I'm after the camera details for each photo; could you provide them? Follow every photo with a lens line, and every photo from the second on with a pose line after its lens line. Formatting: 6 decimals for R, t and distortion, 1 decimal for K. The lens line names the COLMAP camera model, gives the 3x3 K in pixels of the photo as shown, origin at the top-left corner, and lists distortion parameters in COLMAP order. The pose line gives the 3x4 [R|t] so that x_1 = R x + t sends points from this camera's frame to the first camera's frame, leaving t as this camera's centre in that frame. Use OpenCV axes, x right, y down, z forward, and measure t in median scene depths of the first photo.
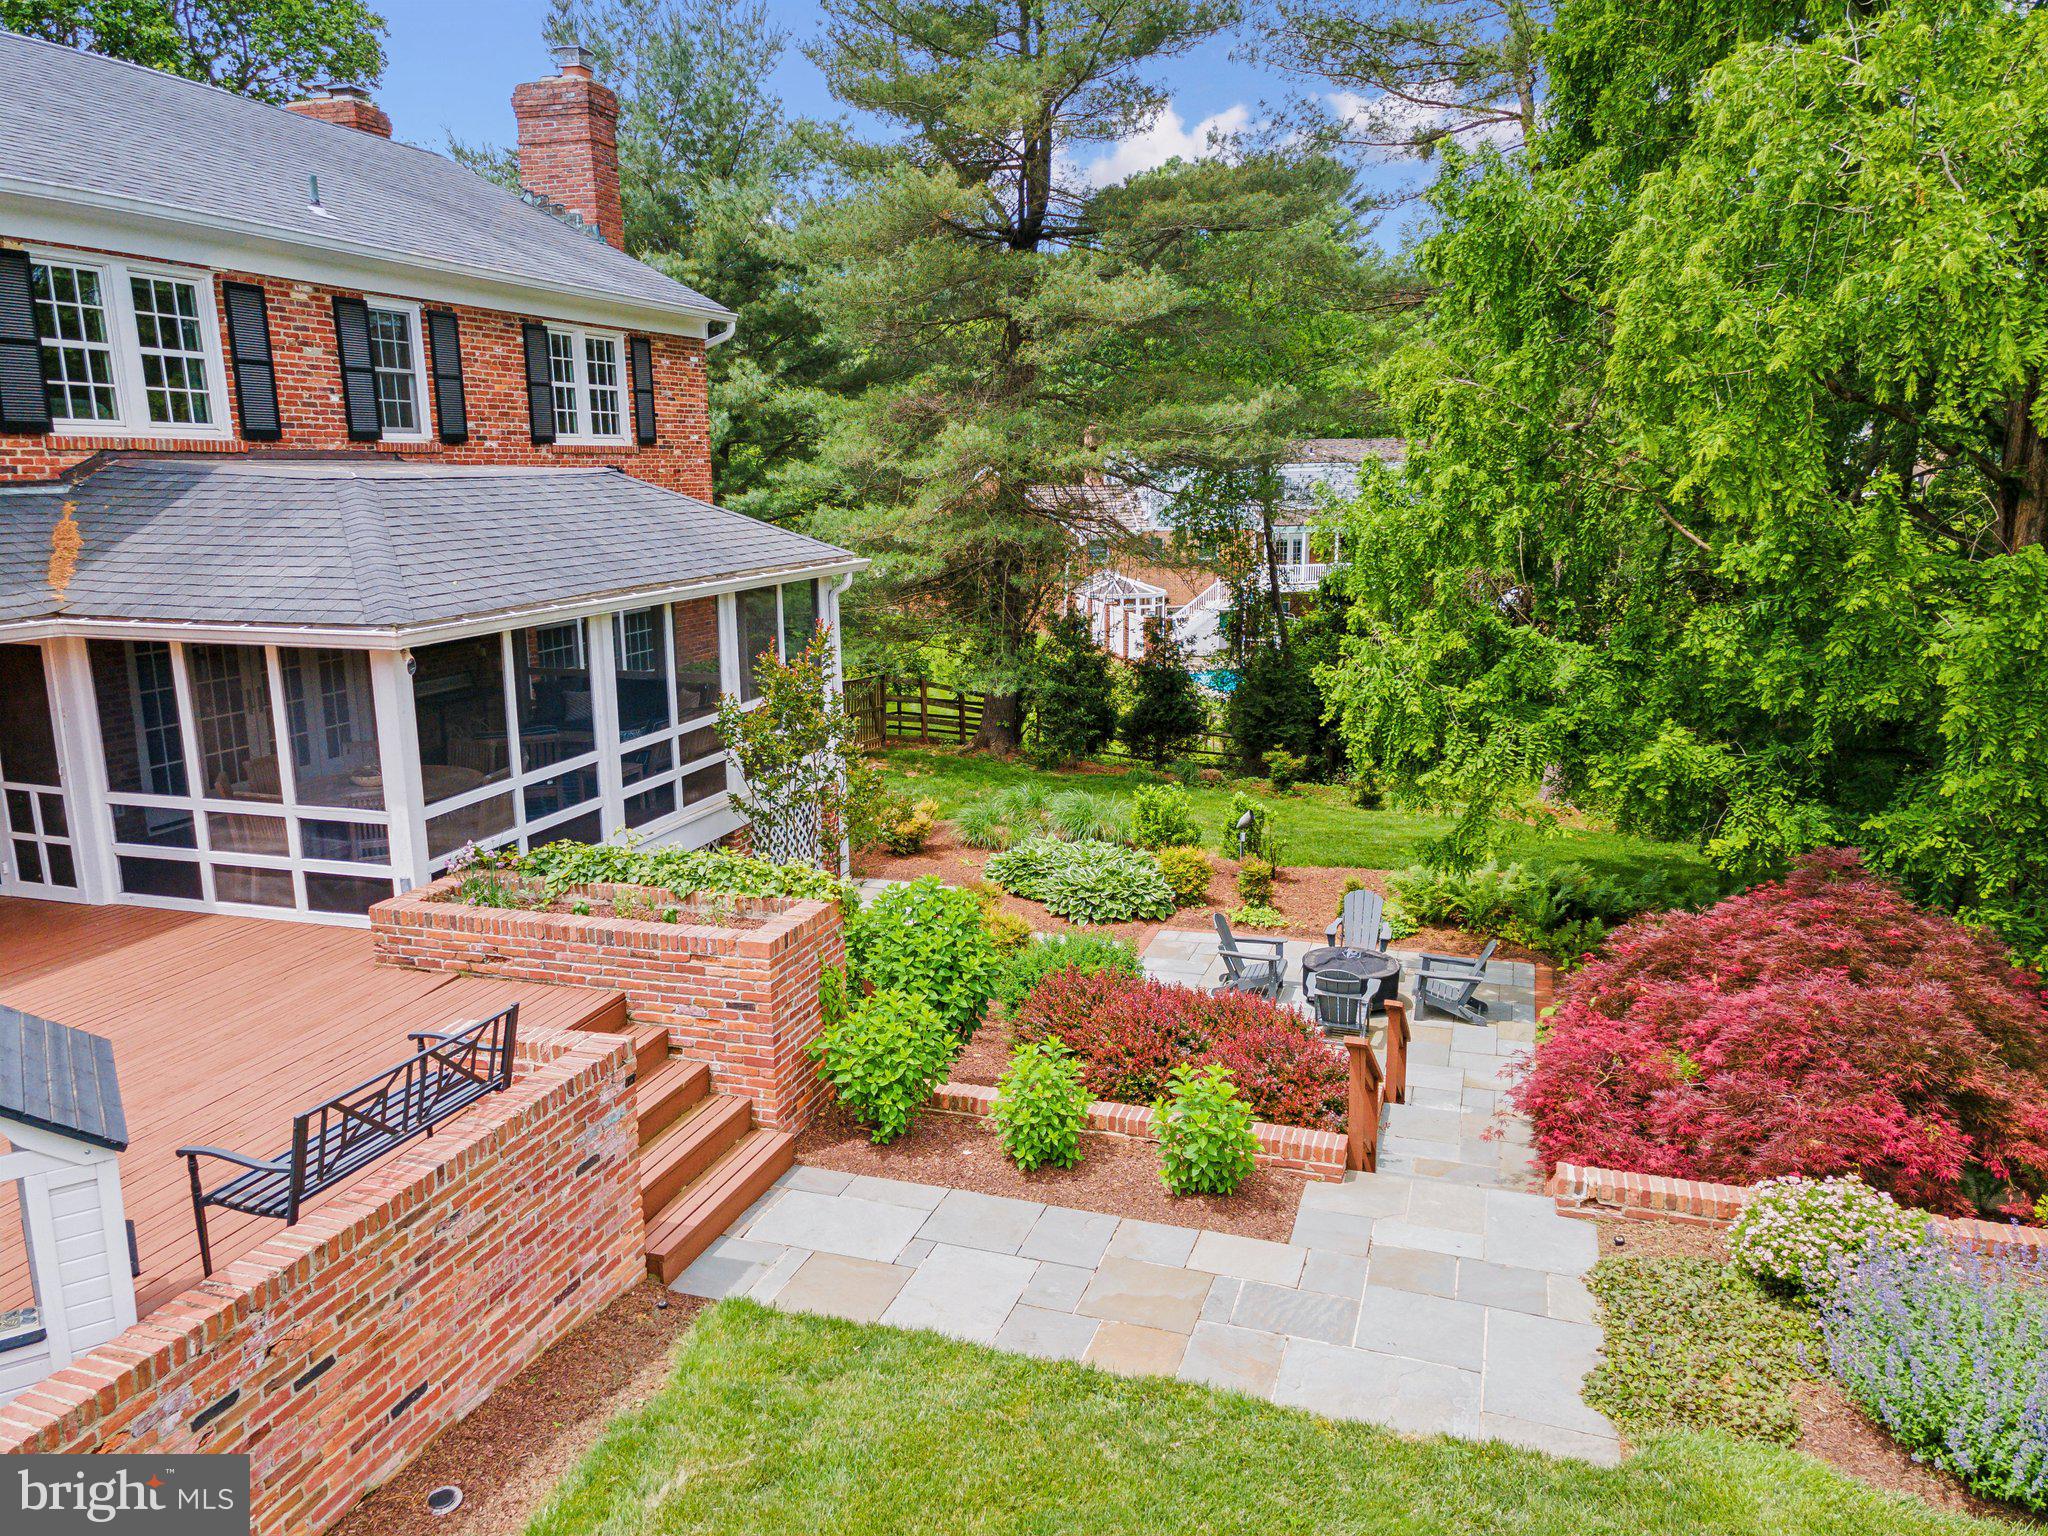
lens RADIAL K [[1467.6, 0, 1024.0], [0, 1467.6, 768.0], [0, 0, 1]] dist [0.057154, -0.002409]
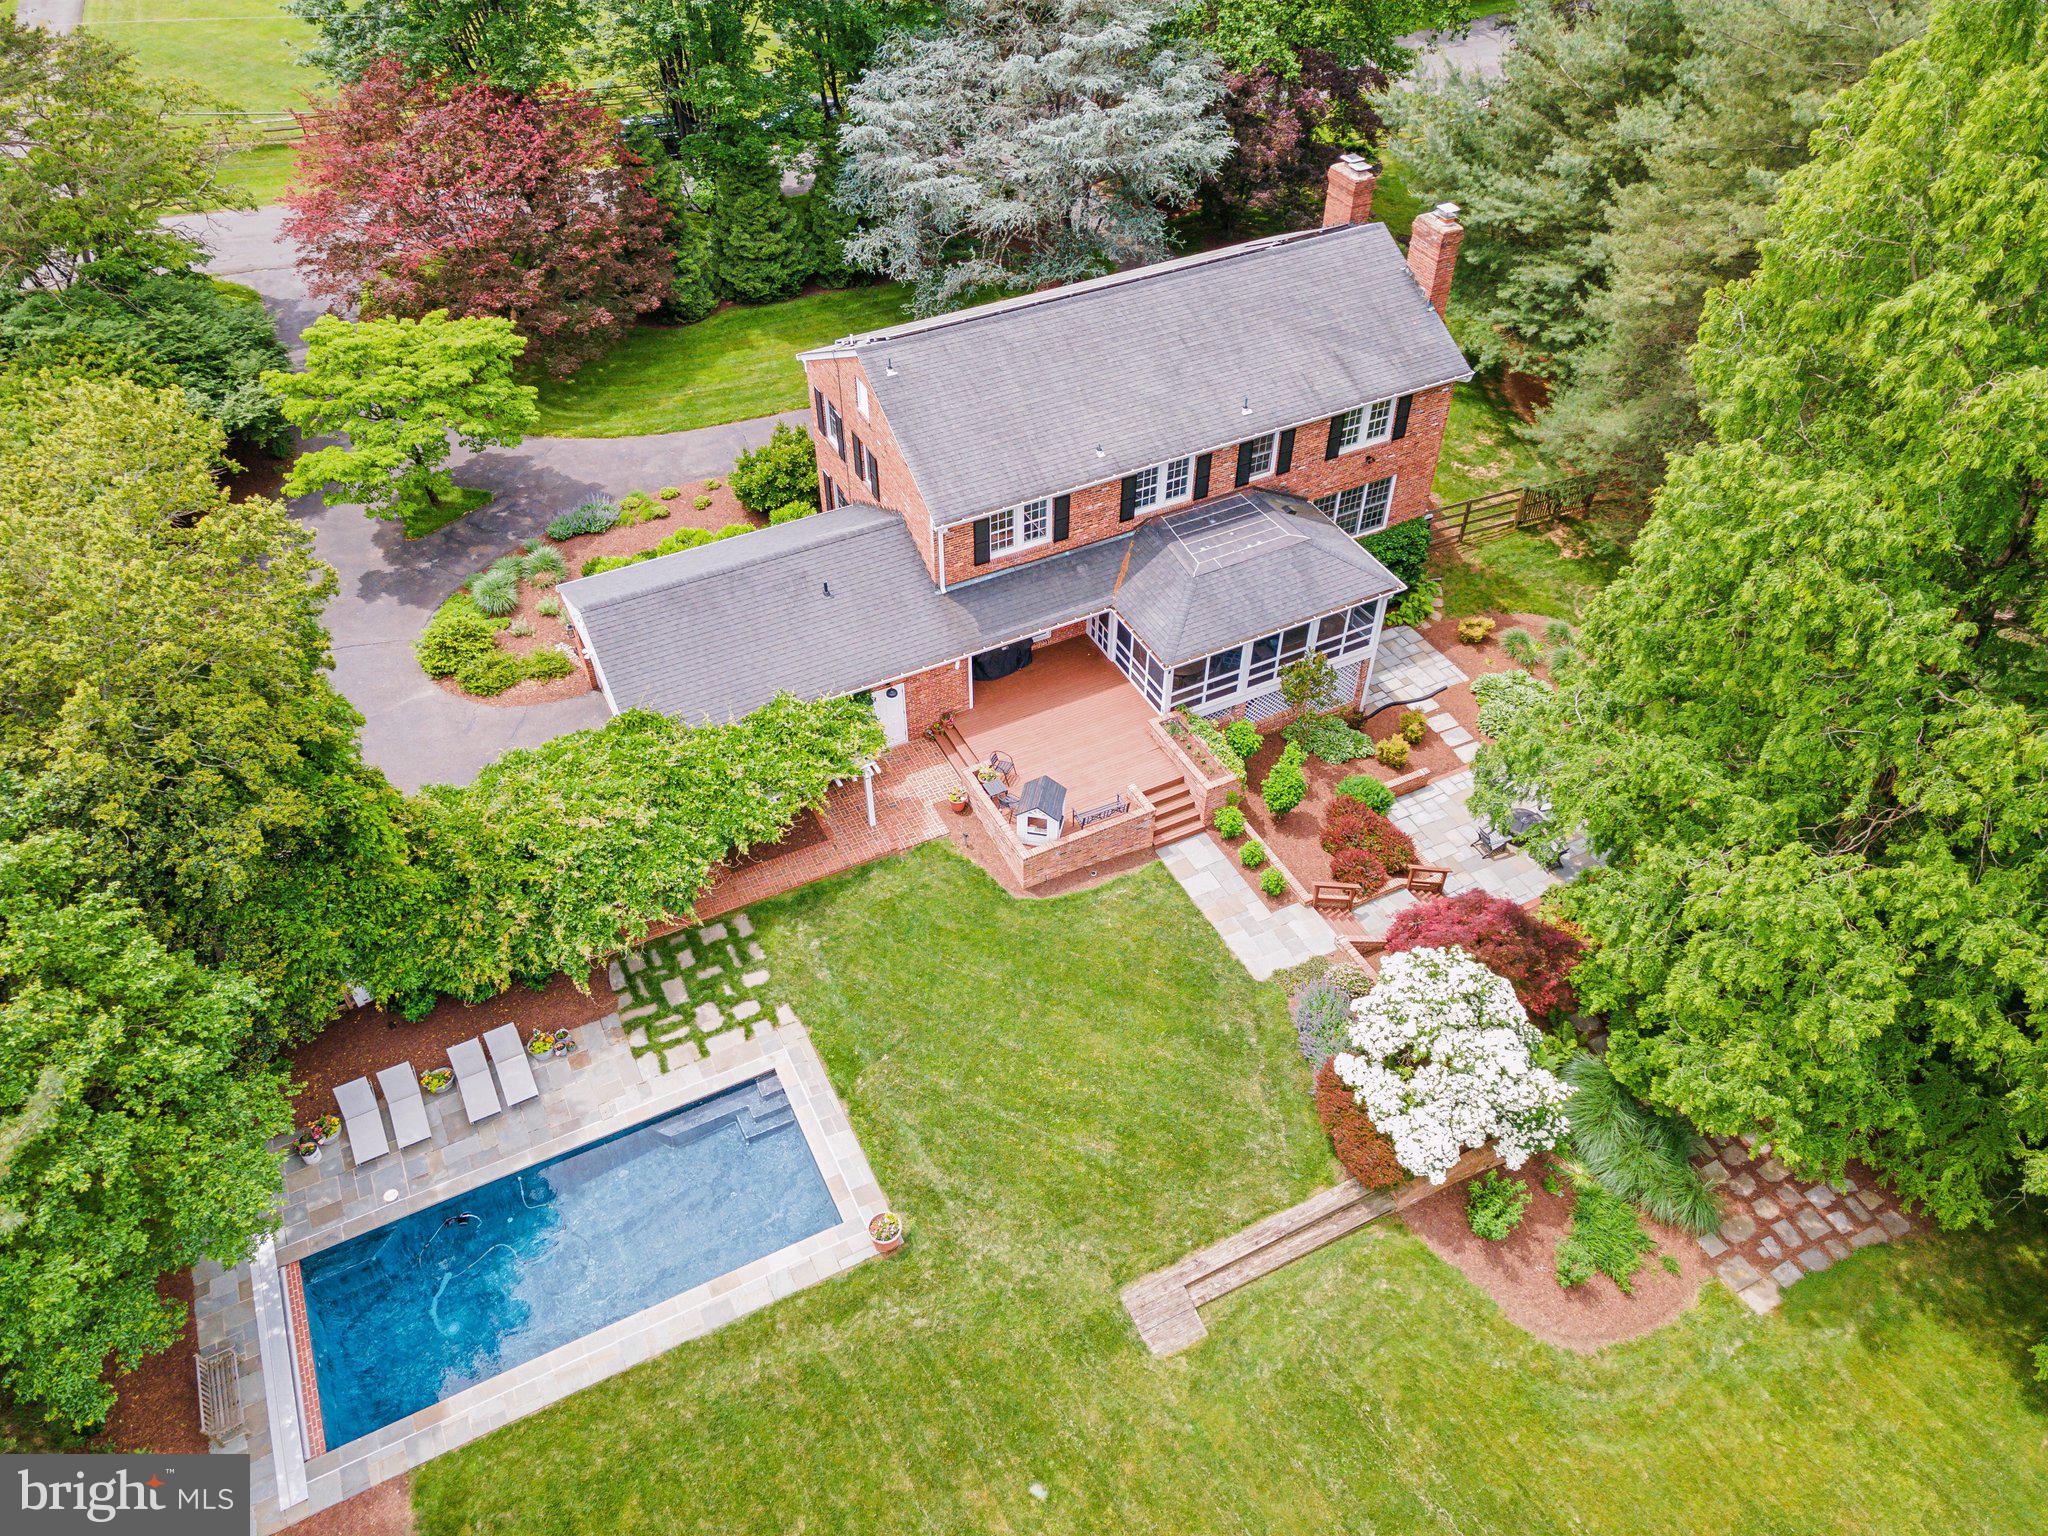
lens RADIAL K [[1467.6, 0, 1024.0], [0, 1467.6, 768.0], [0, 0, 1]] dist [0.057154, -0.002409]
pose [[0.699821, 0.497036, -0.513037, 1.092243], [-0.145597, 0.802394, 0.578762, -1.575980], [0.699323, -0.330333, 0.633899, -1.370026]]
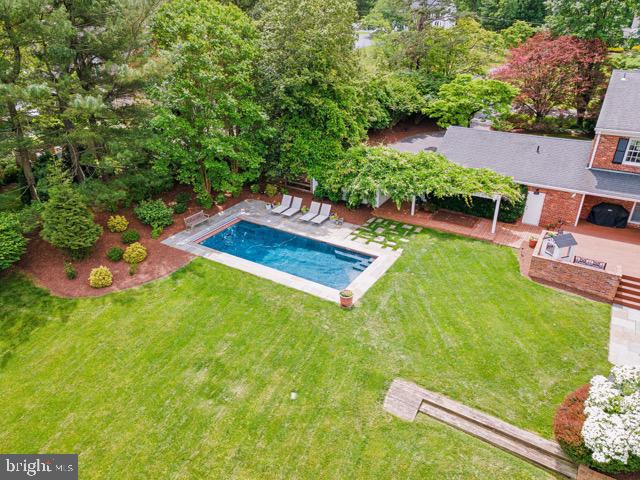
lens RADIAL K [[458.6, 0, 320.0], [0, 458.6, 240.0], [0, 0, 1]] dist [0.057154, -0.002409]
pose [[-0.235635, 0.440263, -0.866397, 1.474908], [-0.204469, 0.849087, 0.487077, -0.587024], [0.950089, 0.291924, -0.110054, -0.269894]]
